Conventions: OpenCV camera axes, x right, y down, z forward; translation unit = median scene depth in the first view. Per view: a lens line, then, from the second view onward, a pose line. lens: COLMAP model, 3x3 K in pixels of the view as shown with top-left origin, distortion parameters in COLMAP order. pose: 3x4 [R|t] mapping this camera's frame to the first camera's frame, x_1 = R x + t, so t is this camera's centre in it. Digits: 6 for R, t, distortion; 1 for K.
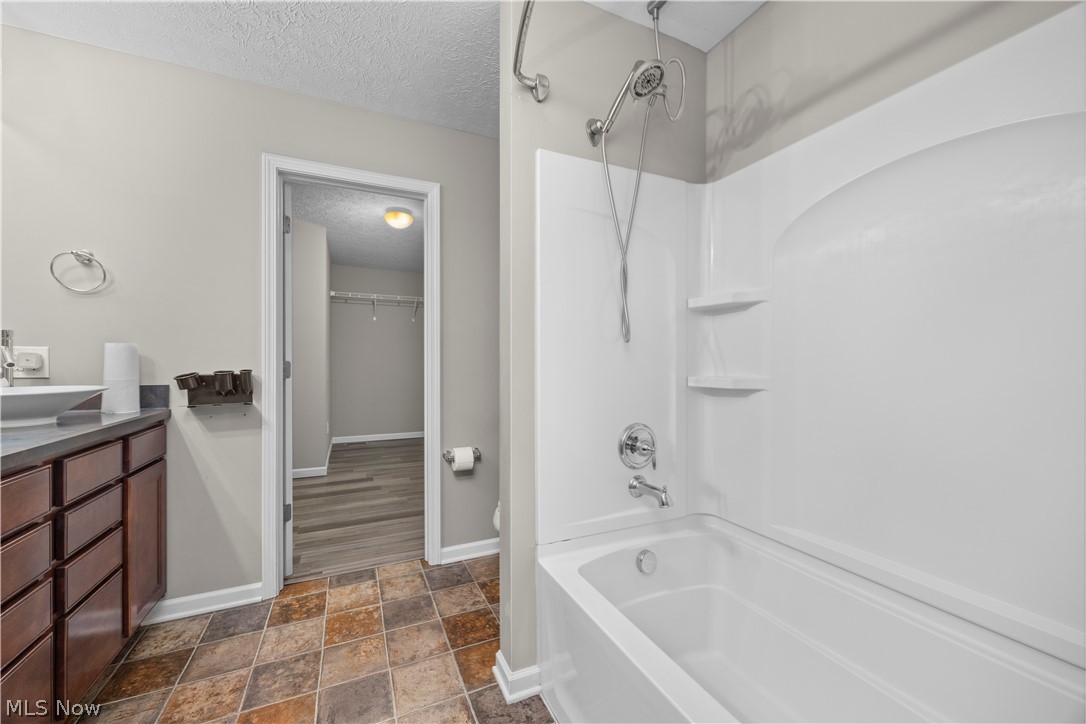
lens RADIAL K [[429.4, 0, 543.3], [0, 429.4, 367.6], [0, 0, 1]] dist [-0.004419, 0.001789]
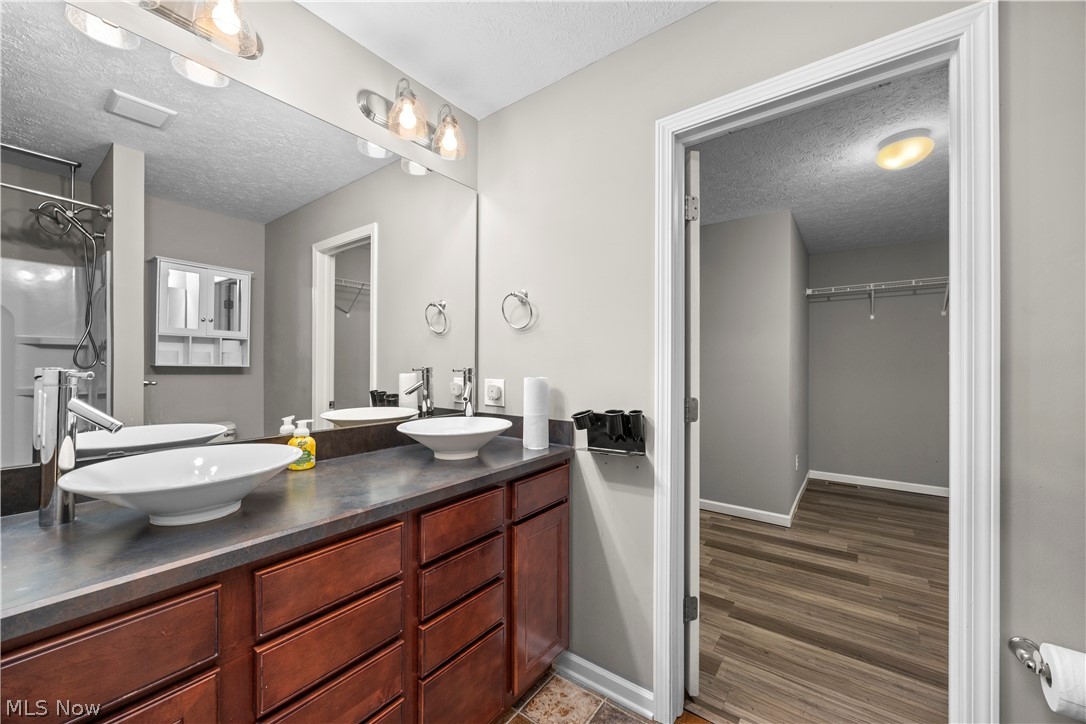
lens RADIAL K [[429.4, 0, 530.8], [0, 429.4, 370.2], [0, 0, 1]] dist [-0.004419, 0.001789]
pose [[0.477872, 0.000696, -0.878429, -0.102113], [-0.004860, 0.999986, -0.001851, -0.062673], [0.878416, 0.005154, 0.477868, 0.450930]]
